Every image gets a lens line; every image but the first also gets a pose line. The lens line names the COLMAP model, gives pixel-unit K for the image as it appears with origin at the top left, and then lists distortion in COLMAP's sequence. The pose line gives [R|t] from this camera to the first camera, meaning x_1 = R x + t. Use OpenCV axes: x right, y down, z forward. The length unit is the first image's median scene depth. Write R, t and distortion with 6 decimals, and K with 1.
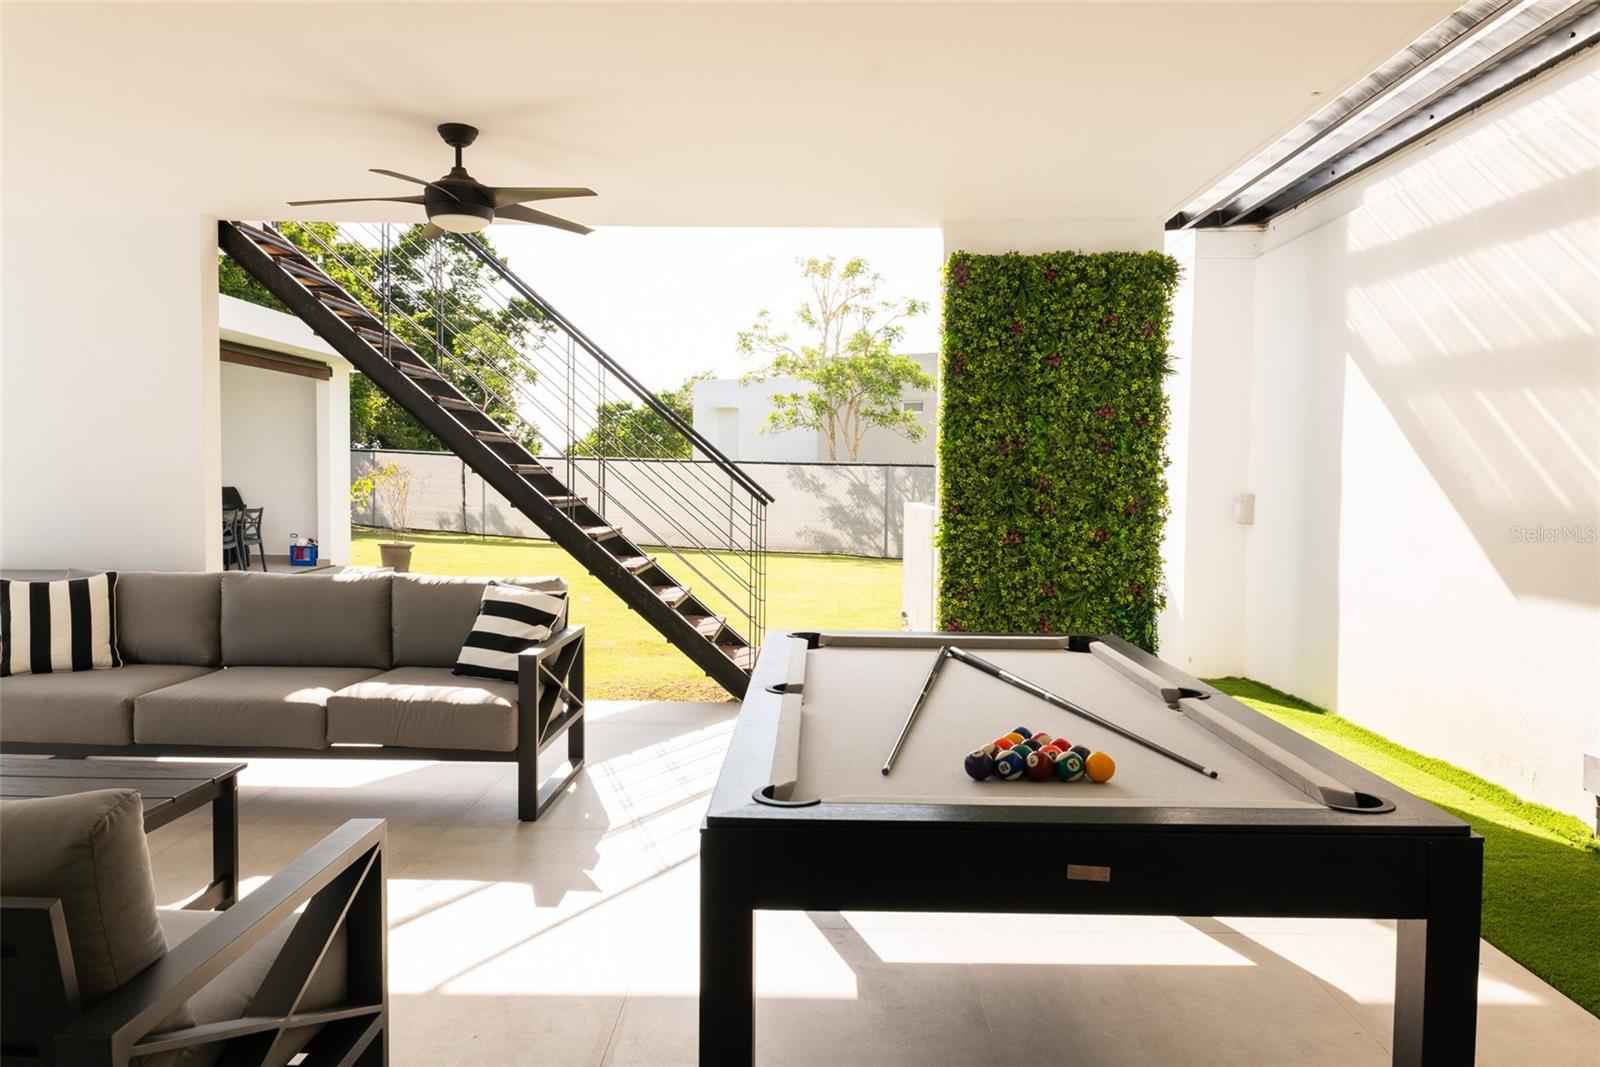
lens RADIAL K [[1093.5, 0, 800.0], [0, 1093.5, 533.5], [0, 0, 1]] dist [0.001237, -0.000268]
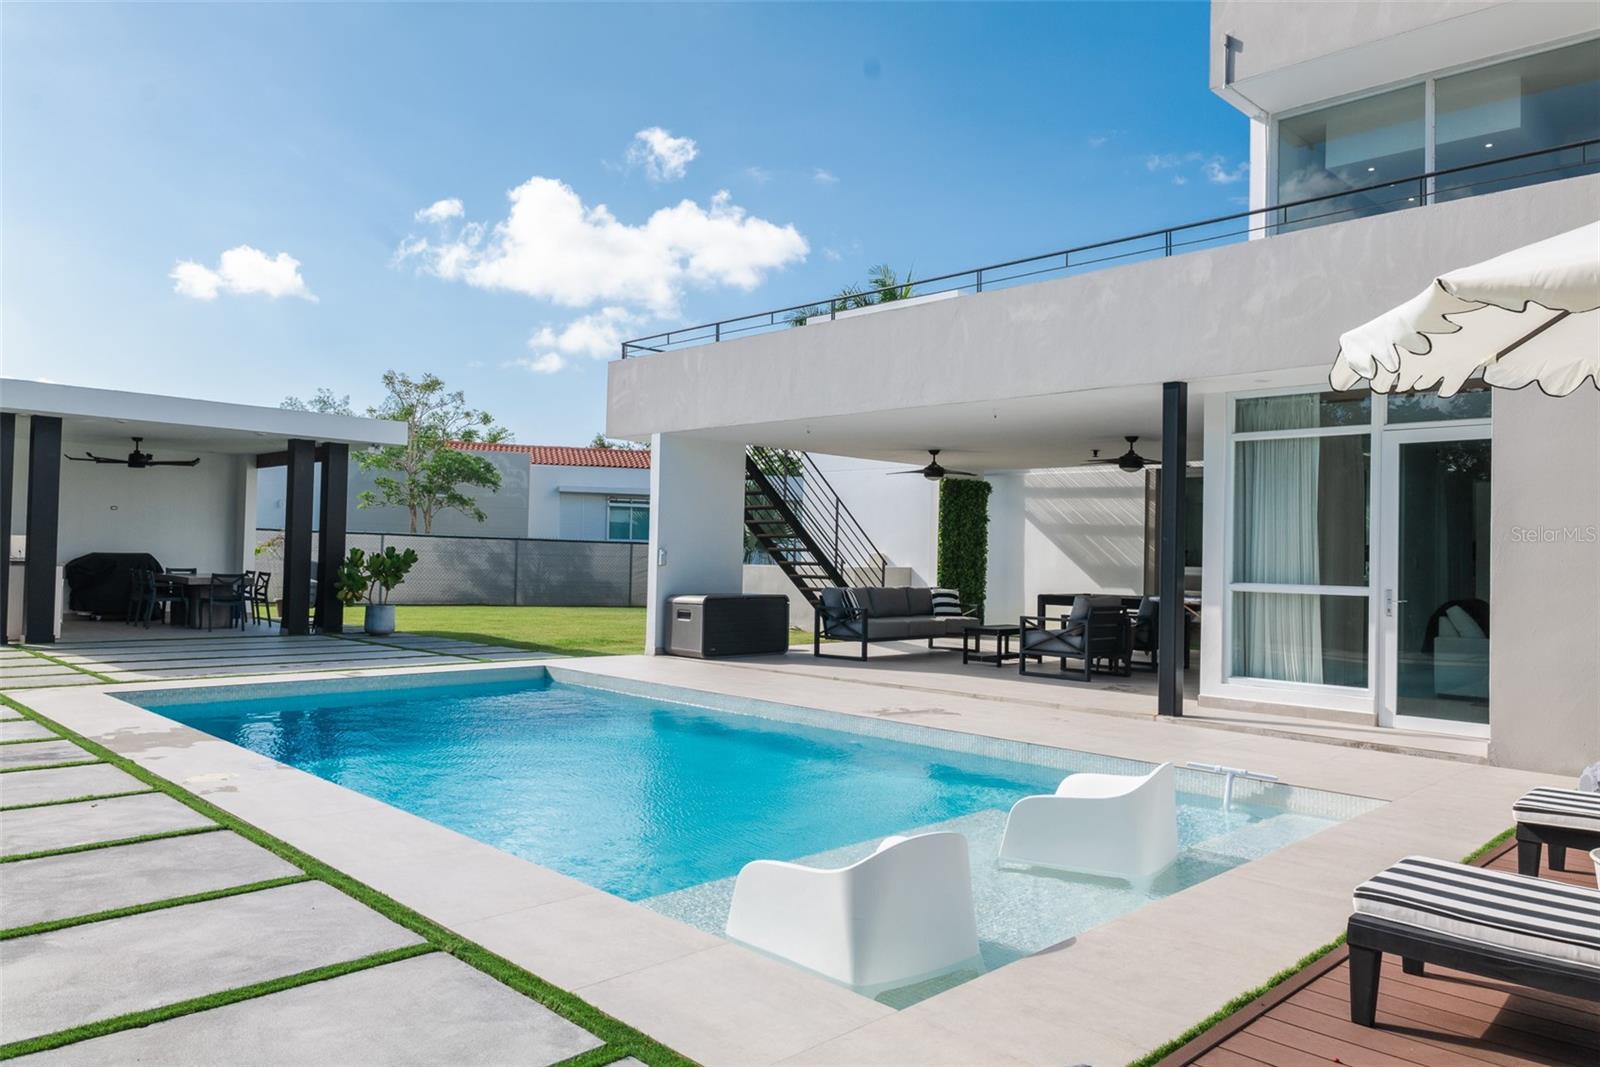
lens RADIAL K [[1093.5, 0, 800.0], [0, 1093.5, 533.5], [0, 0, 1]] dist [0.001237, -0.000268]
pose [[0.698172, 0.015664, 0.715759, -2.234446], [0.027397, 0.998444, -0.048574, 0.023630], [-0.715406, 0.053523, 0.696656, -0.769012]]
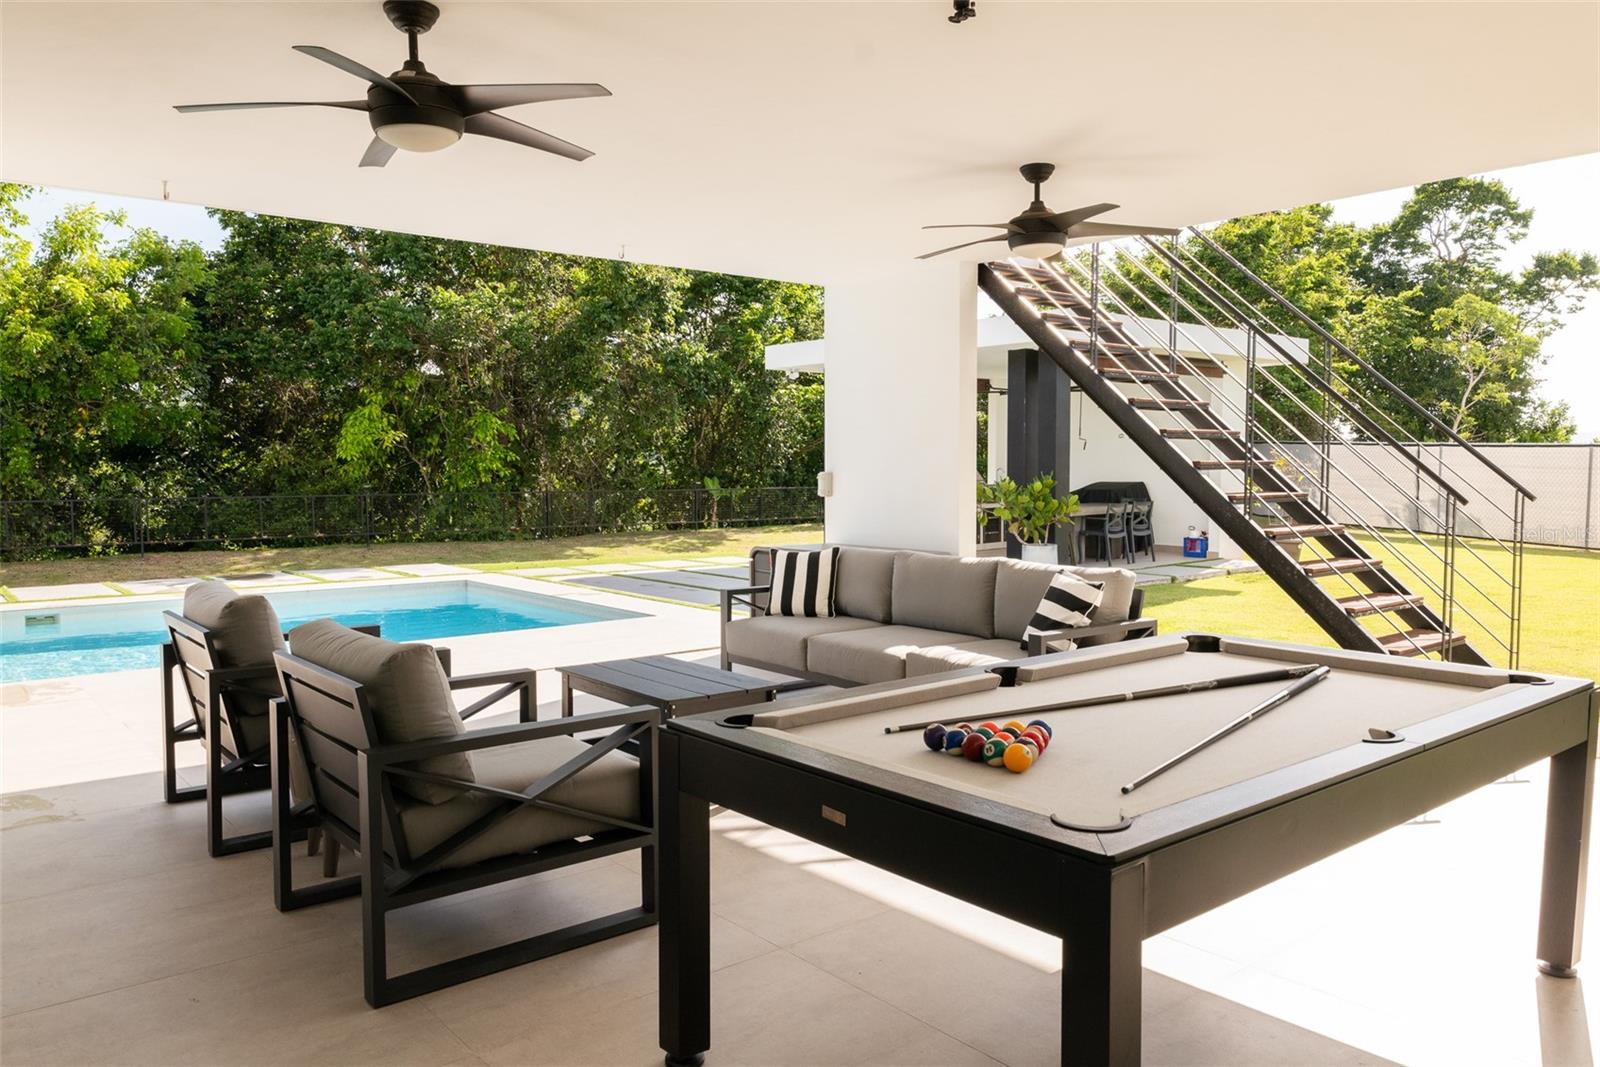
lens RADIAL K [[1127.9, 0, 800.0], [0, 1127.9, 533.5], [0, 0, 1]] dist [-0.002124, 0.000553]
pose [[0.643105, 0.031118, -0.765145, 0.325297], [-0.027413, 0.999469, 0.017607, -0.004322], [0.765287, 0.009652, 0.643617, 0.050792]]
